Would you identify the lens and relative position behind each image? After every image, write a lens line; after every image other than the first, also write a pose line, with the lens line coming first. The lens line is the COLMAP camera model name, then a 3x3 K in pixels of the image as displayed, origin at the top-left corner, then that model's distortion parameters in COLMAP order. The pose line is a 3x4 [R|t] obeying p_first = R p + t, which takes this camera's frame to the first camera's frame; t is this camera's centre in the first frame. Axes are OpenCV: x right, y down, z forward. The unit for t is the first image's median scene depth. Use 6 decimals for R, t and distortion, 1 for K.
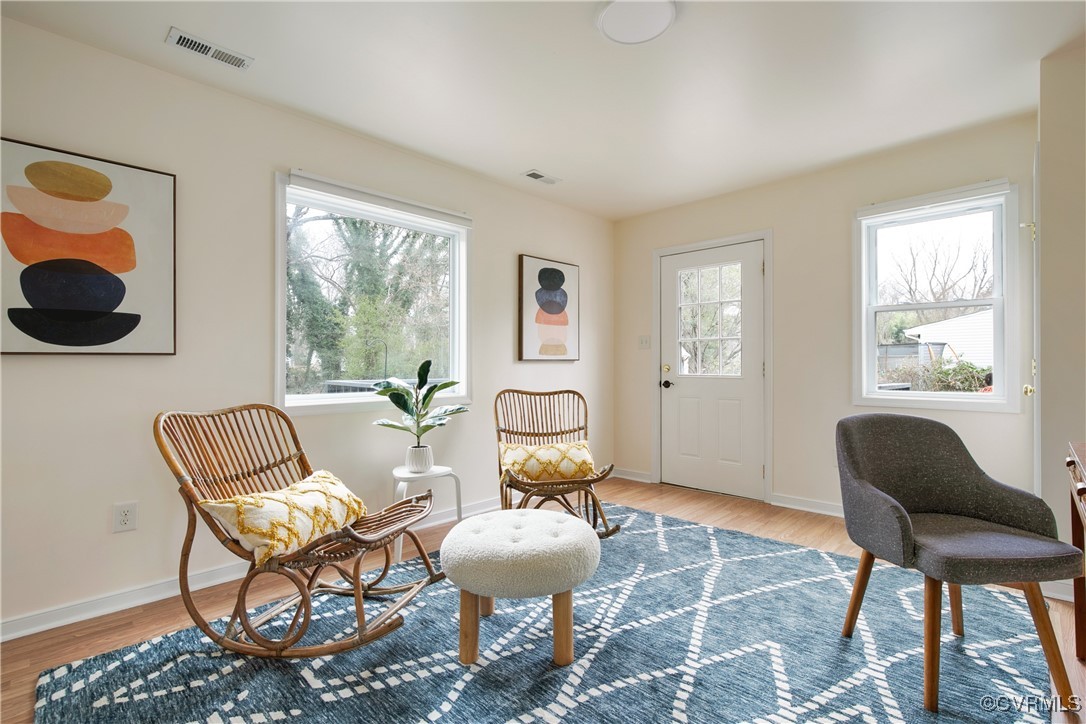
lens RADIAL K [[506.0, 0, 554.2], [0, 506.0, 361.7], [0, 0, 1]] dist [0.002295, 0.000056]
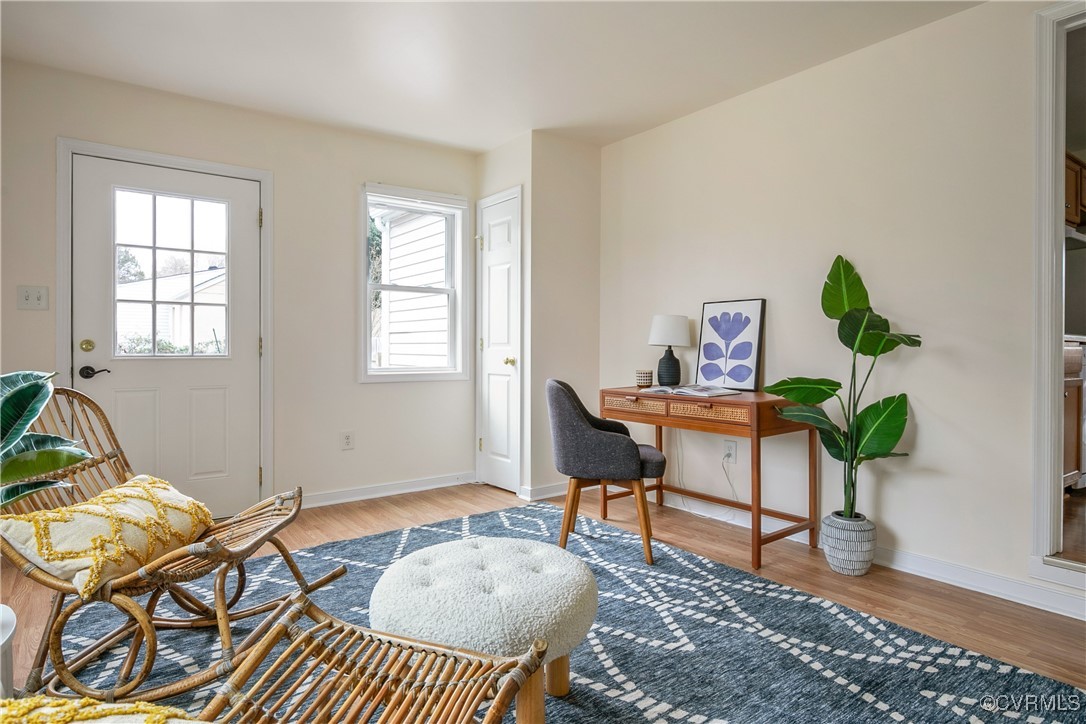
lens RADIAL K [[617.1, 0, 542.3], [0, 617.1, 348.2], [0, 0, 1]] dist [-0.000743, -0.000179]
pose [[0.174062, -0.003931, 0.984727, -0.723714], [-0.009097, 0.999943, 0.005600, 0.012020], [-0.984693, -0.009933, 0.174017, 0.622264]]
